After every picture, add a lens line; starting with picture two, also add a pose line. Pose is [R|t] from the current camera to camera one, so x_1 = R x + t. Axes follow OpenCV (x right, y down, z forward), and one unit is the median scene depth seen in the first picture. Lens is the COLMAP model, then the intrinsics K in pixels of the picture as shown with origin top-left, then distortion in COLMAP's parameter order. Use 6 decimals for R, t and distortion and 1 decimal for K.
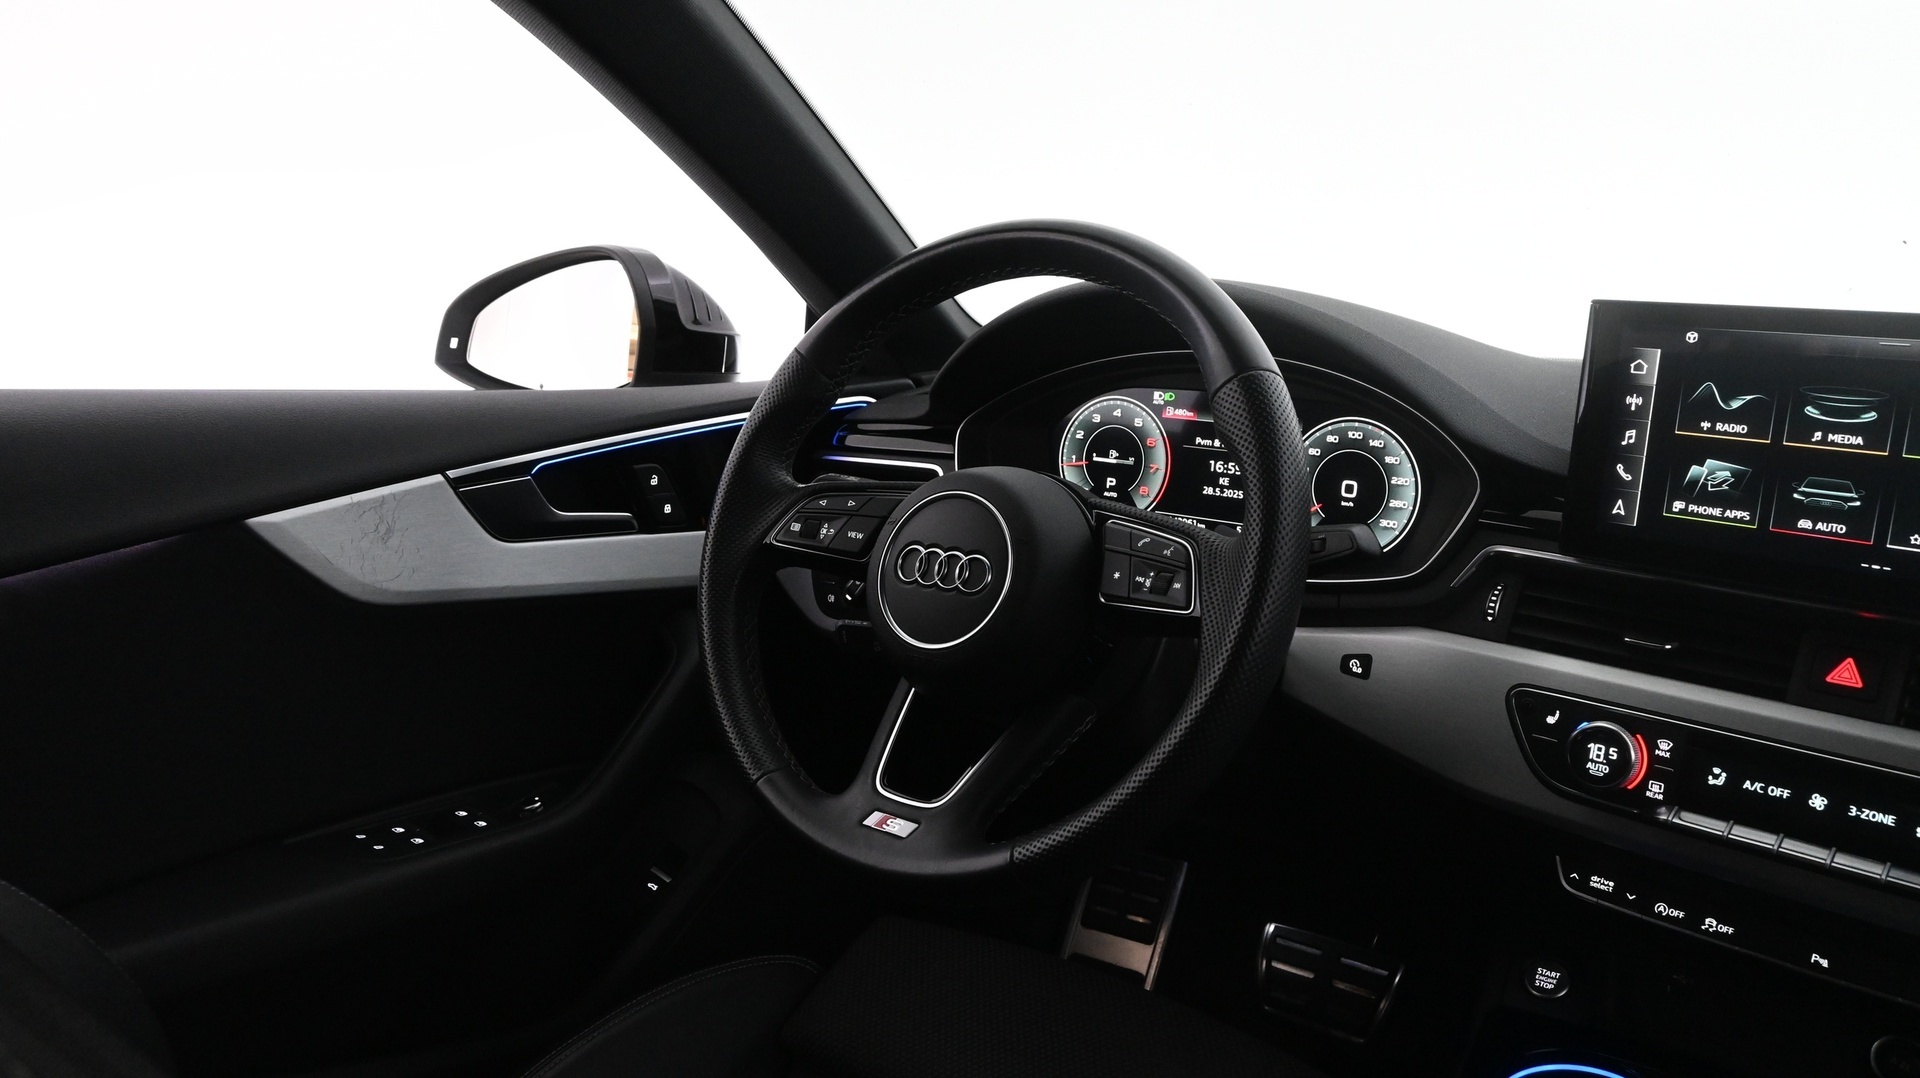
lens RADIAL K [[1369.2, 0, 960.0], [0, 1369.2, 539.0], [0, 0, 1]] dist [-0.024980, 0.012471]
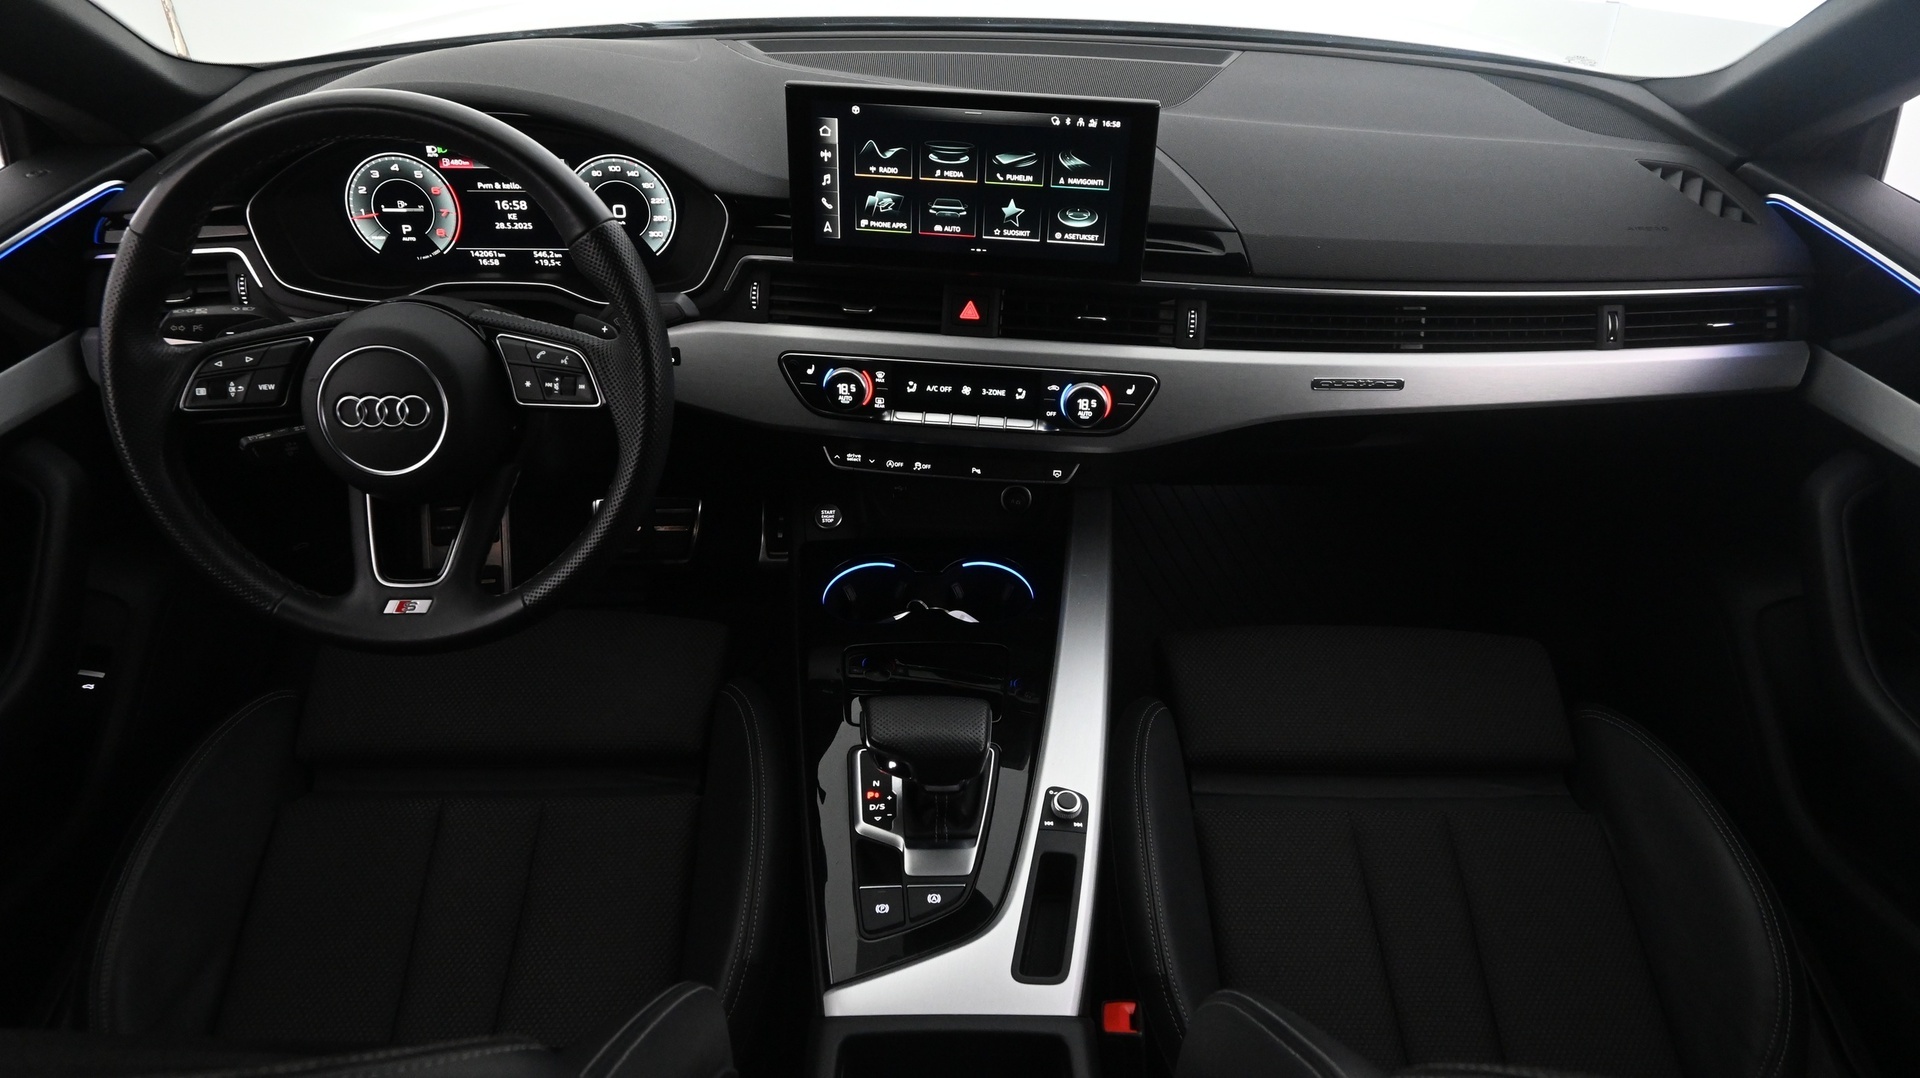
lens RADIAL K [[1293.6, 0, 960.0], [0, 1293.6, 539.0], [0, 0, 1]] dist [-0.009622, 0.000208]
pose [[0.784623, -0.360706, 0.504240, -0.228428], [0.123250, 0.887843, 0.443332, -0.322374], [-0.607599, -0.285702, 0.741079, -0.218052]]
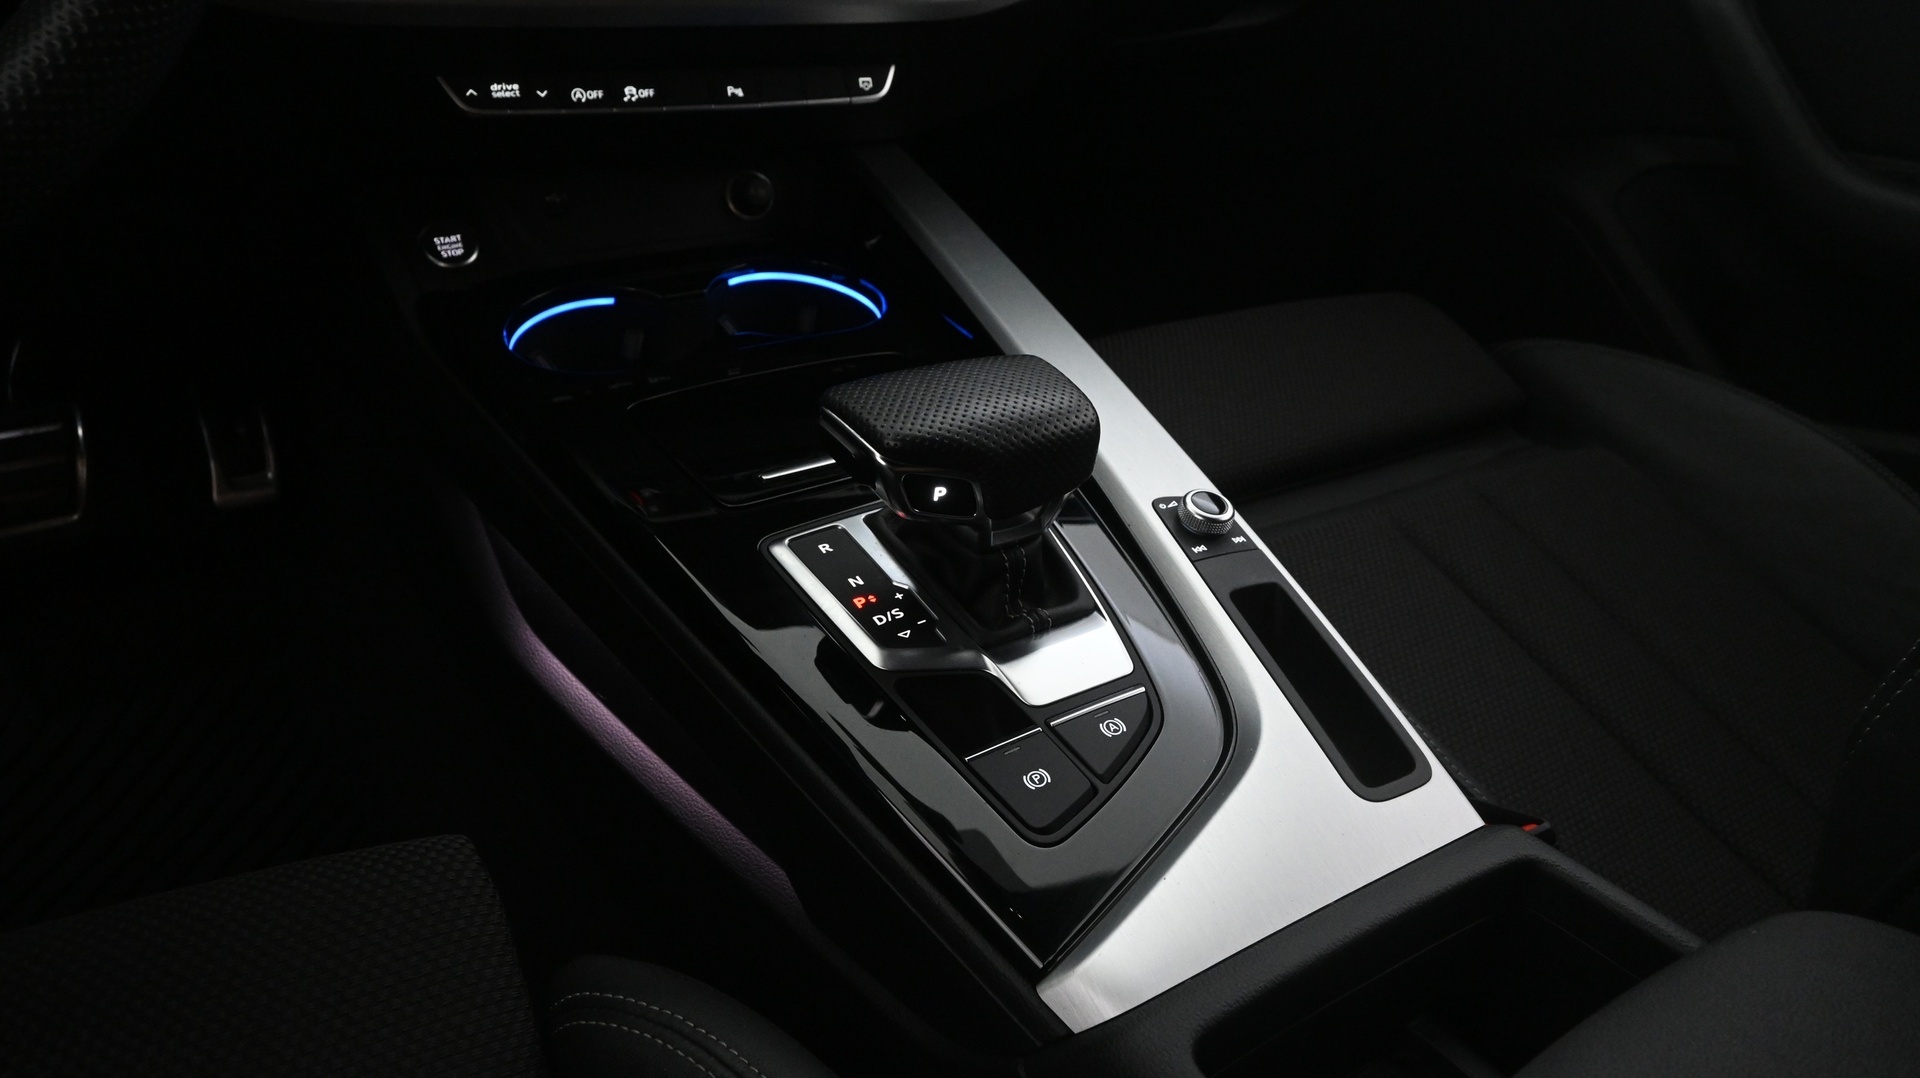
lens RADIAL K [[1300.4, 0, 951.8], [0, 1300.4, 554.7], [0, 0, 1]] dist [-0.005864, -0.000101]
pose [[0.341134, -0.493167, 0.800258, -0.209583], [0.124395, 0.867522, 0.481592, 0.157586], [-0.931748, -0.064740, 0.357289, 0.465745]]
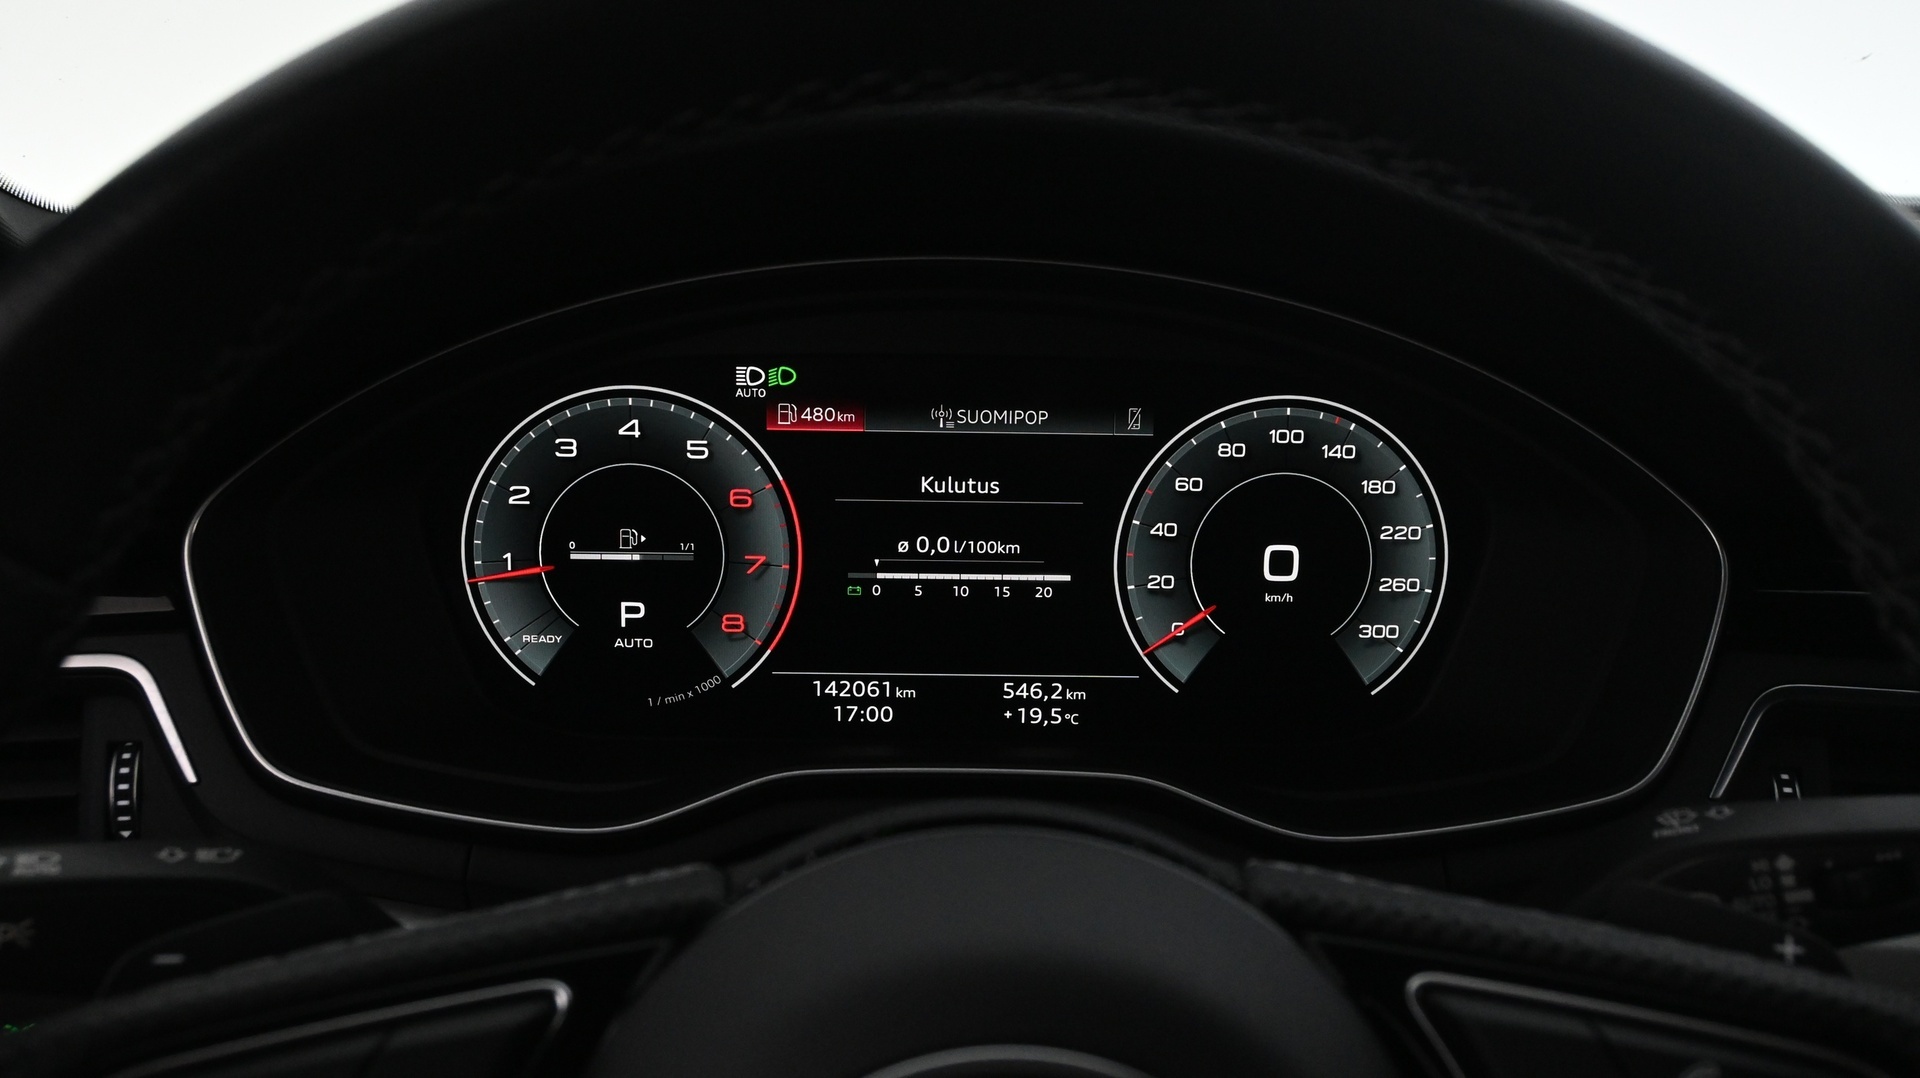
lens RADIAL K [[1926.3, 0, 960.0], [0, 1926.3, 539.0], [0, 0, 1]] dist [0.015003, -0.000728]
pose [[0.779714, -0.170684, 0.602423, -0.187663], [0.120264, 0.985039, 0.123433, -0.160437], [-0.614478, -0.023792, 0.788575, 0.728850]]
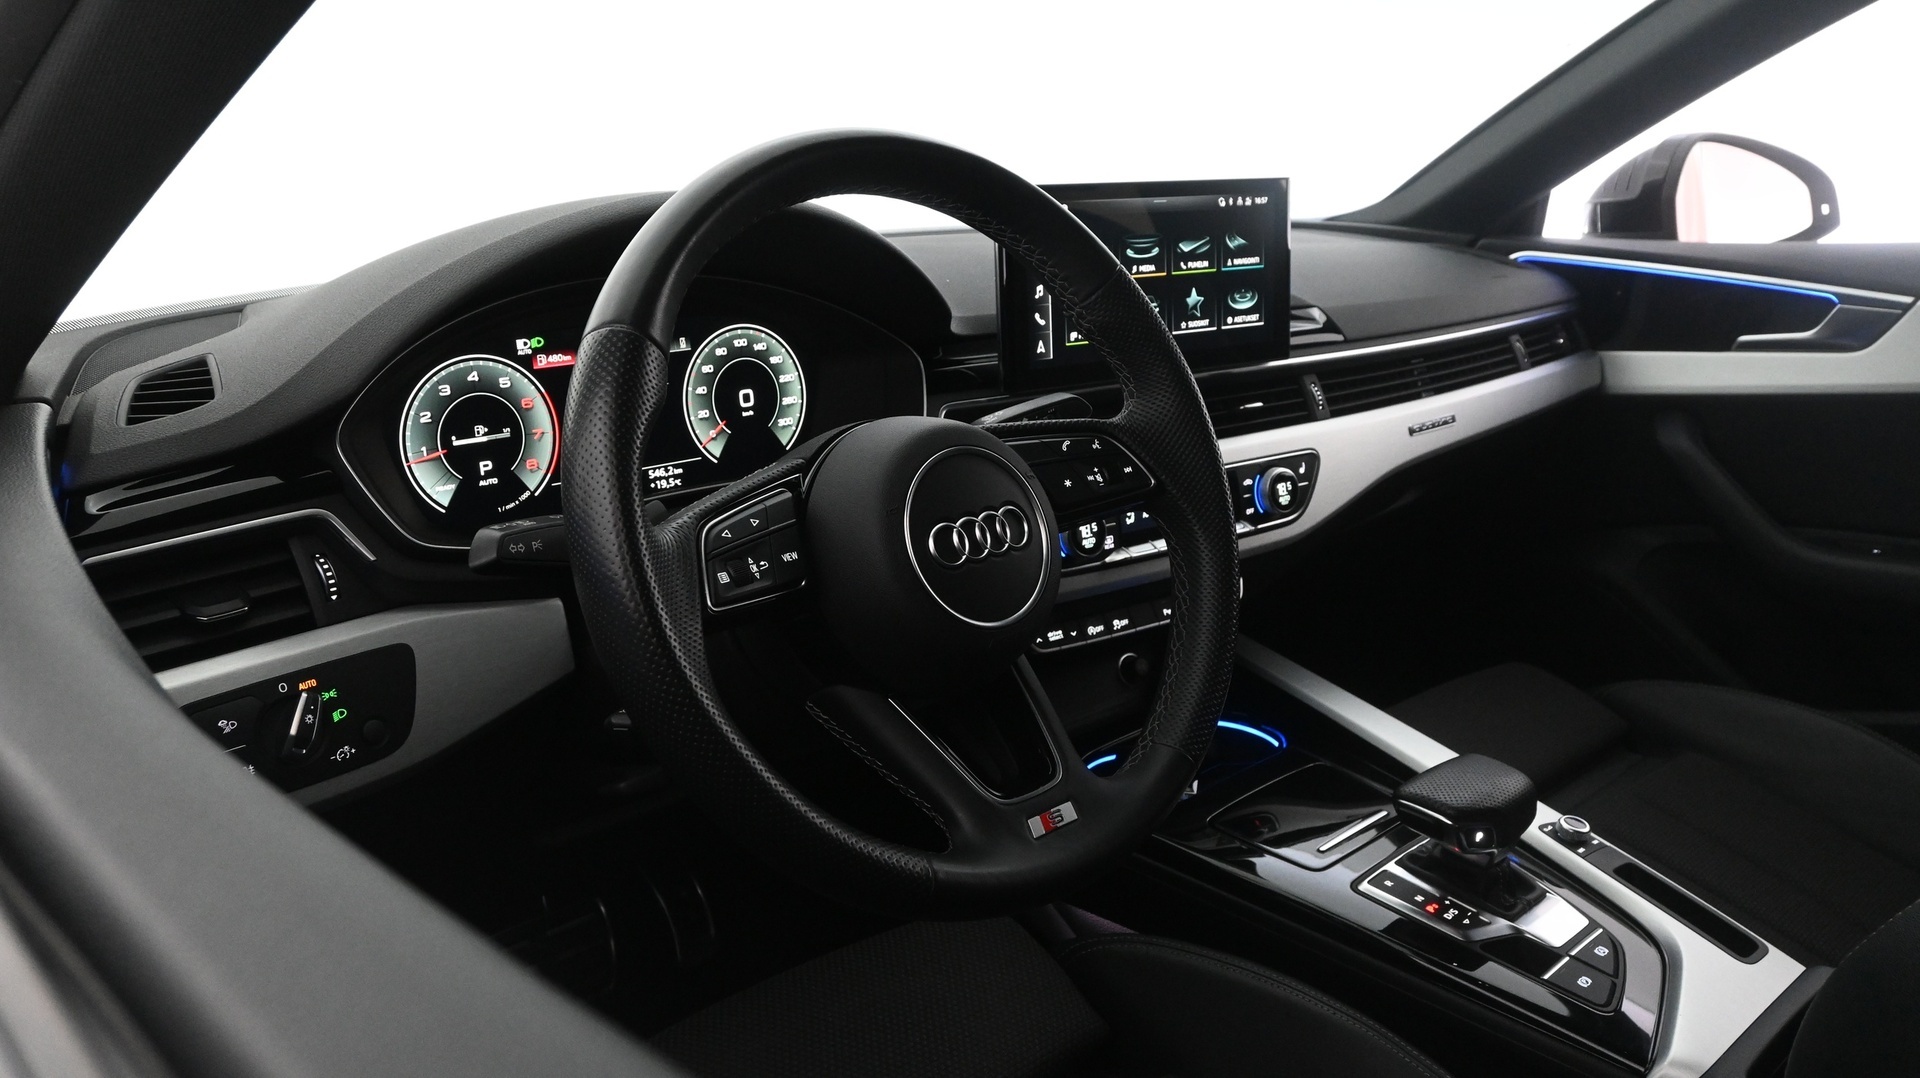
lens RADIAL K [[1479.3, 0, 960.0], [0, 1479.3, 539.0], [0, 0, 1]] dist [-0.010094, -0.003110]
pose [[0.178365, -0.280329, 0.943187, -0.884038], [0.216251, 0.946290, 0.240357, -0.201014], [-0.959907, 0.161094, 0.229407, 0.774002]]
